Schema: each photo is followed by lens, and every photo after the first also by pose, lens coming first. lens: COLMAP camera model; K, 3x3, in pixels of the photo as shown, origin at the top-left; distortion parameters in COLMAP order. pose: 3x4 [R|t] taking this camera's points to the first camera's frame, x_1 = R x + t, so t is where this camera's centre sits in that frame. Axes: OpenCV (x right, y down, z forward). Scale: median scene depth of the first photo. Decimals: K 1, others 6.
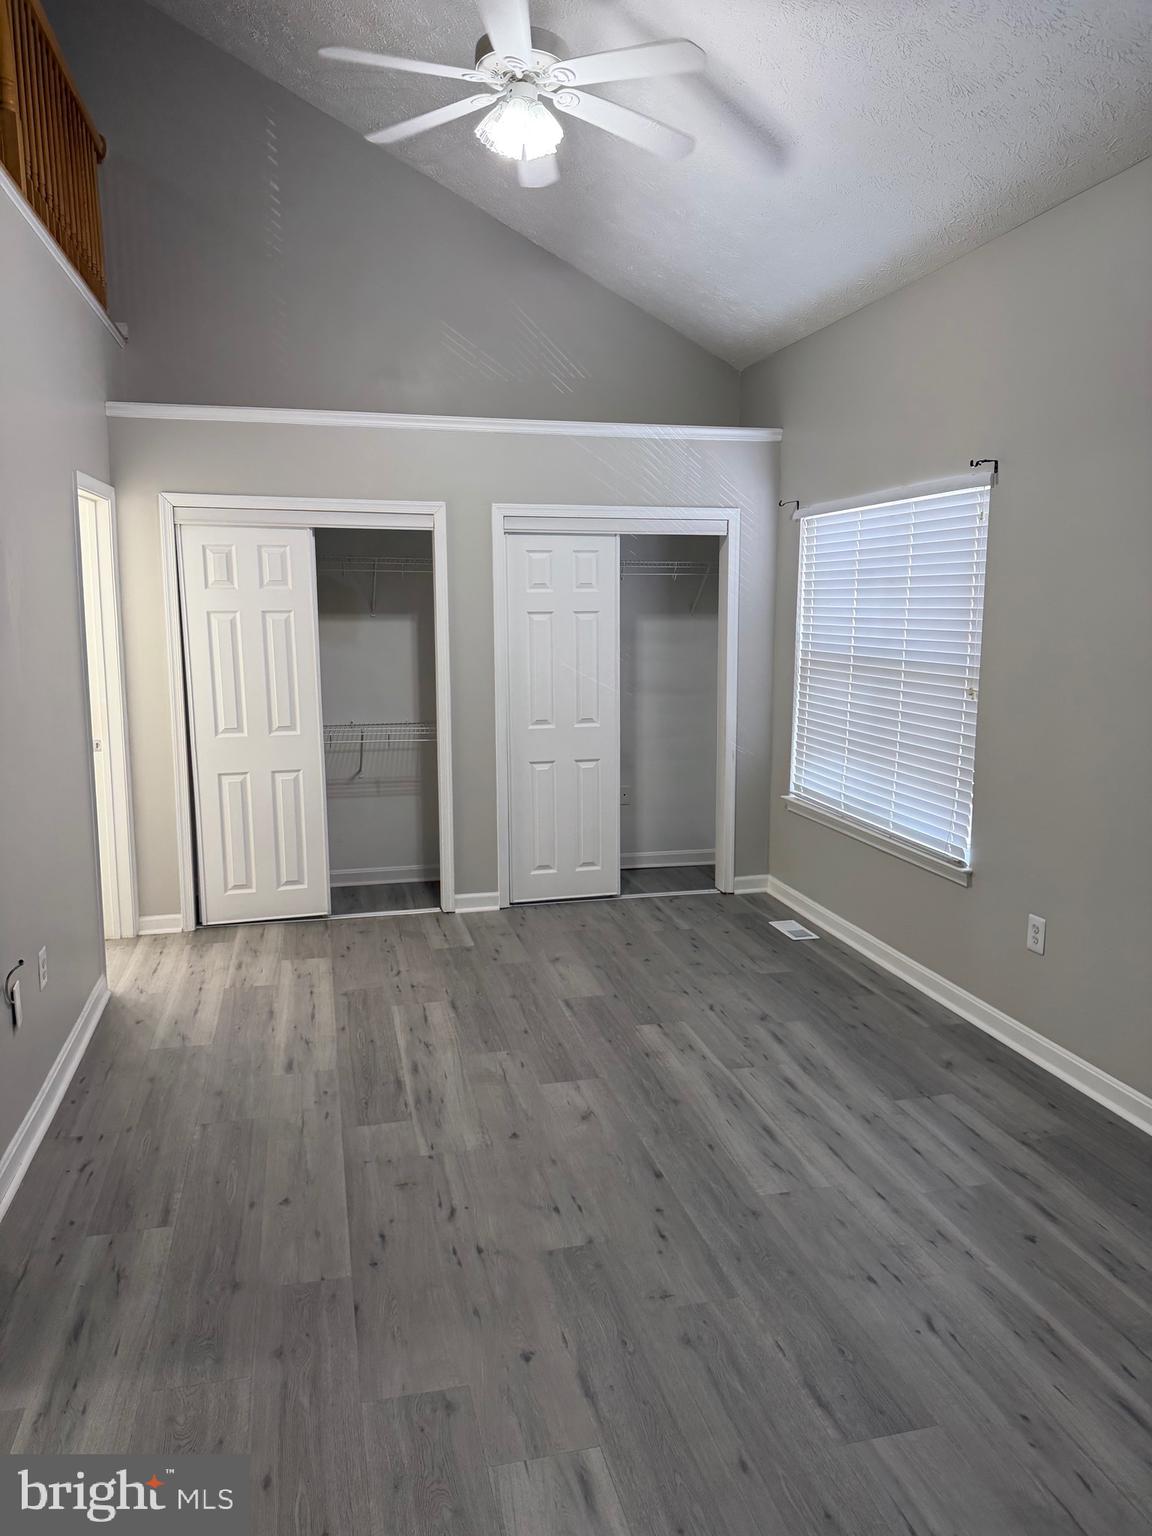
lens RADIAL K [[1081.2, 0, 574.9], [0, 1081.2, 731.6], [0, 0, 1]] dist [0.113160, -0.133094]
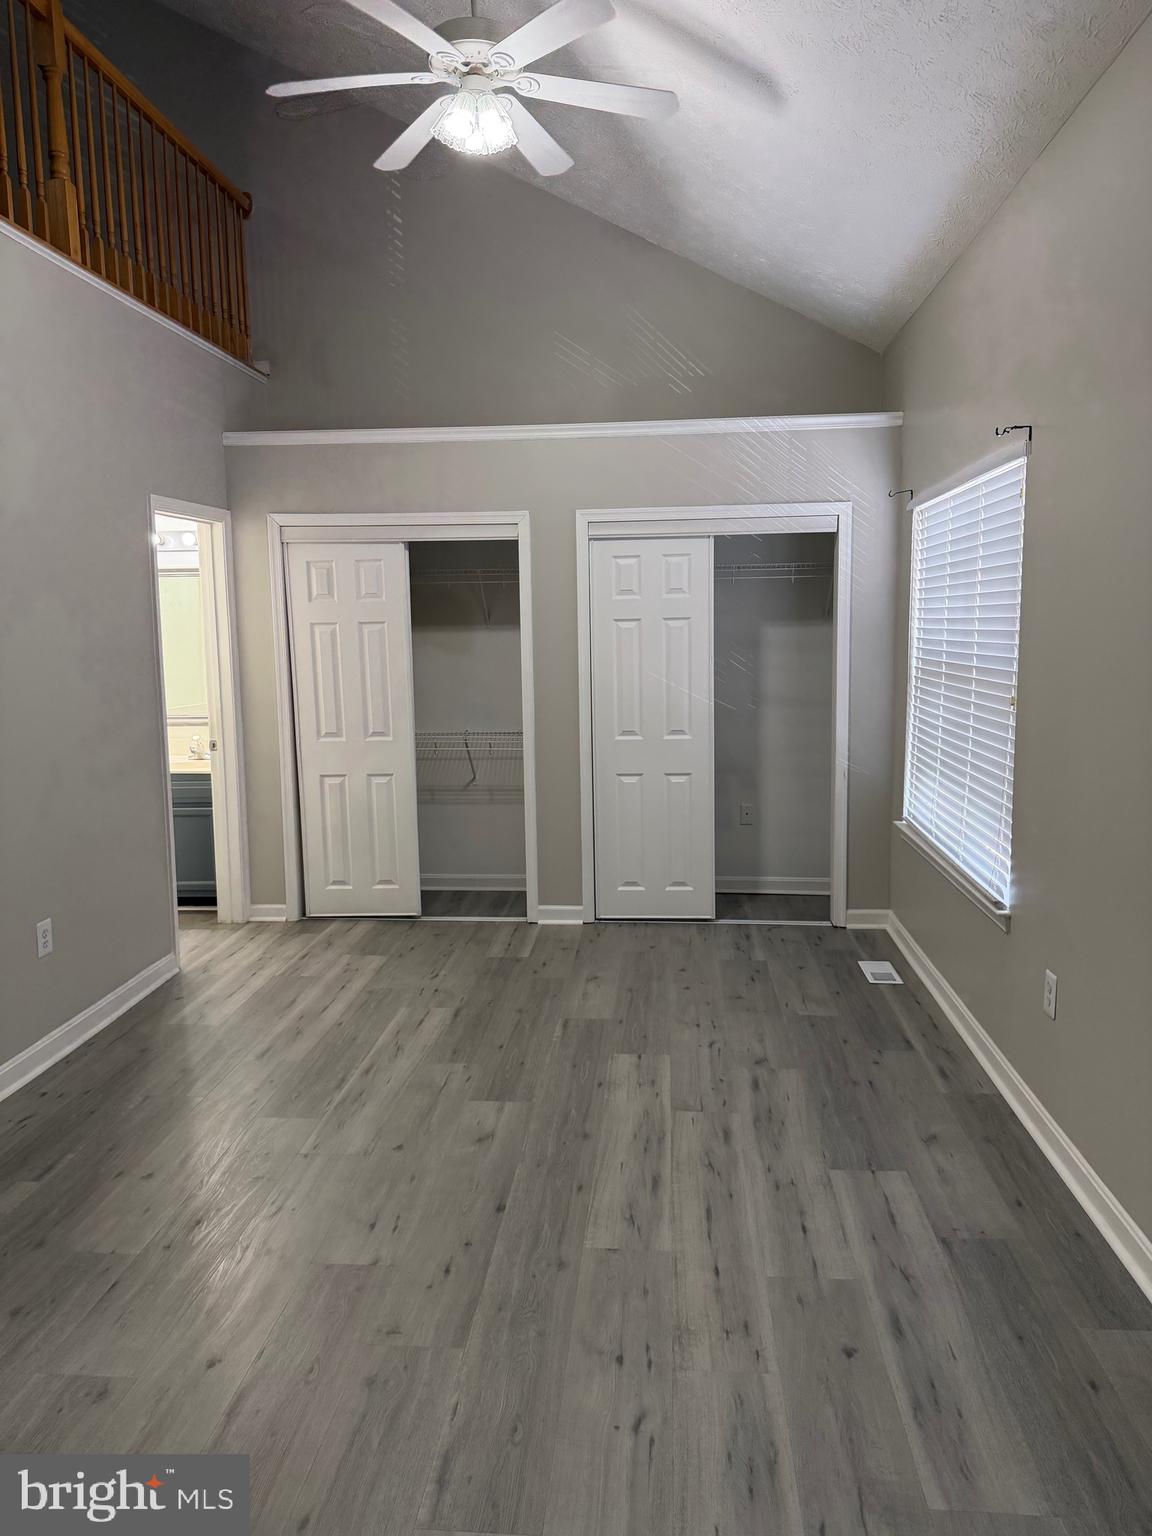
lens RADIAL K [[1081.2, 0, 574.9], [0, 1081.2, 731.6], [0, 0, 1]] dist [0.113160, -0.133094]
pose [[0.946540, 0.017953, -0.322088, 0.247652], [-0.024797, 0.999545, -0.017157, 0.008171], [0.321633, 0.024226, 0.946554, 0.073978]]
